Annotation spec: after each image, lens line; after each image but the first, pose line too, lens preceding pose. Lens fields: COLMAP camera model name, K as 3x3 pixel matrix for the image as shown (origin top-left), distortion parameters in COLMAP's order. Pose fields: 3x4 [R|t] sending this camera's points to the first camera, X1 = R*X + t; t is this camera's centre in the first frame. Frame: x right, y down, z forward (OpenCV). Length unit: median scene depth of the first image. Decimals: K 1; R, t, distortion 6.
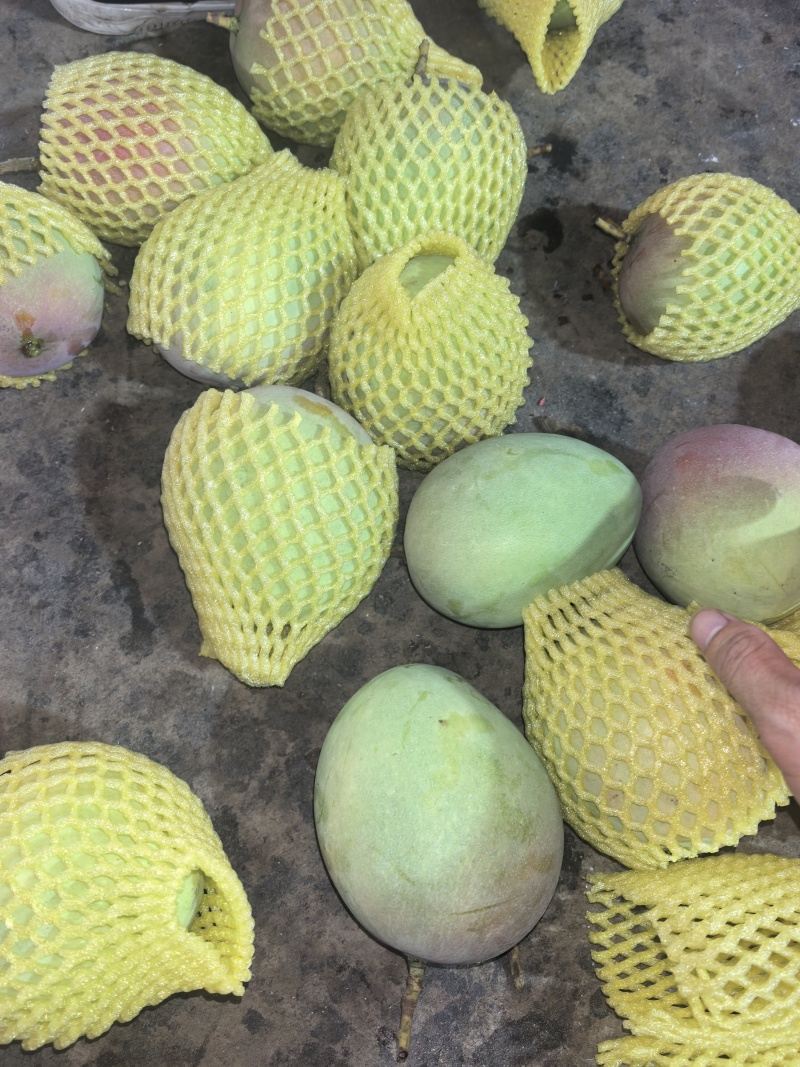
lens RADIAL K [[830.5, 0, 400.0], [0, 830.5, 533.5], [0, 0, 1]] dist [0.009666, -0.003892]
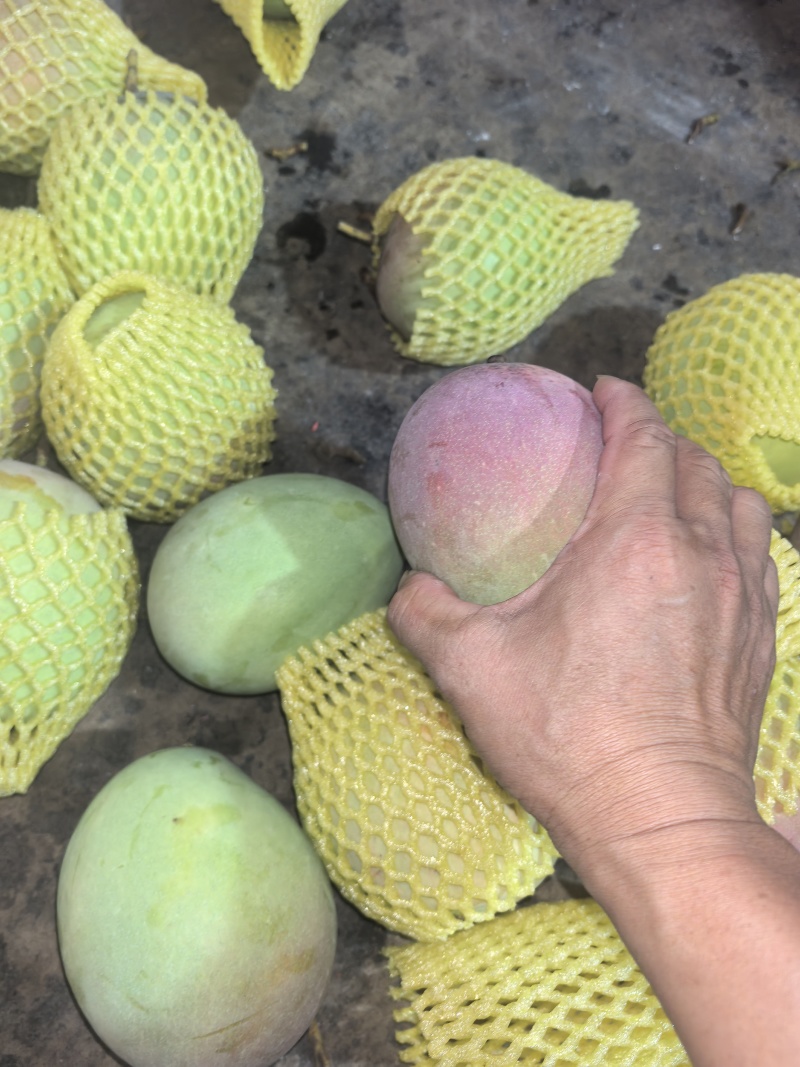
lens RADIAL K [[839.6, 0, 404.4], [0, 839.6, 530.4], [0, 0, 1]] dist [-0.006751, -0.002442]
pose [[0.990740, -0.133315, 0.025716, 0.253640], [0.132792, 0.990920, 0.021089, -0.056516], [-0.028294, -0.017479, 0.999447, 0.075020]]
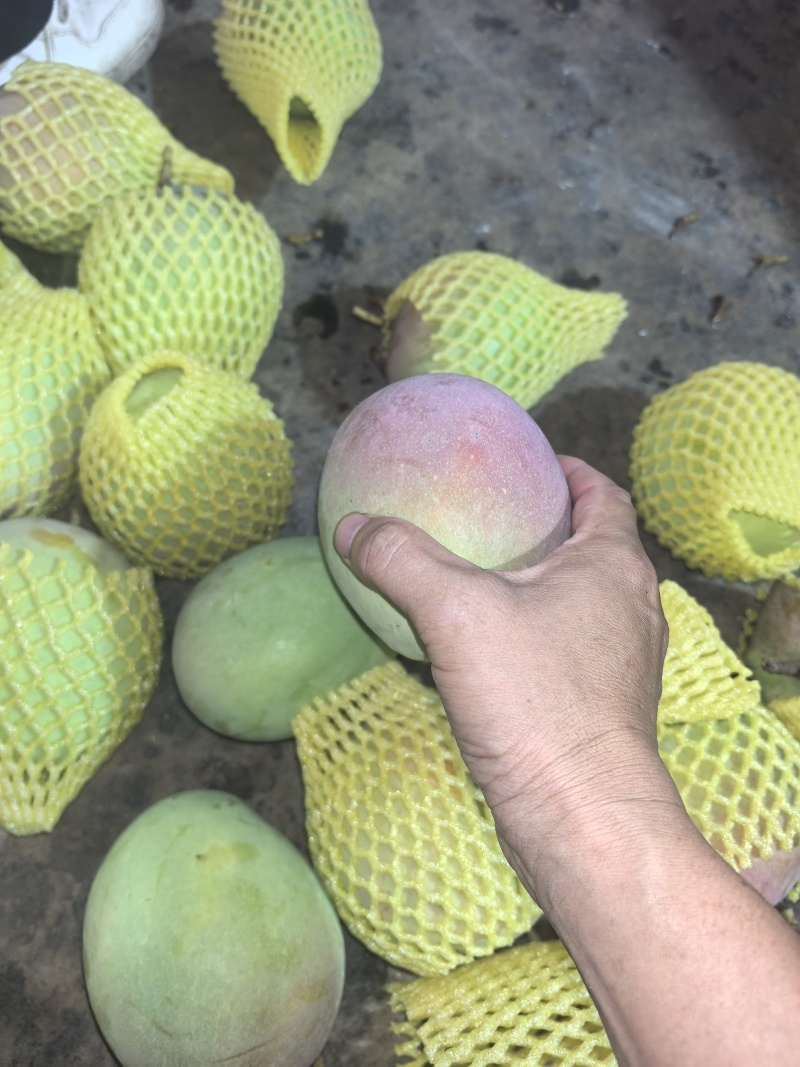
lens RADIAL K [[851.4, 0, 399.7], [0, 851.4, 540.2], [0, 0, 1]] dist [-0.007577, 0.001351]
pose [[0.992432, -0.111535, 0.051368, 0.220466], [0.113276, 0.993038, -0.032314, -0.065630], [-0.047406, 0.037888, 0.998157, -0.011405]]
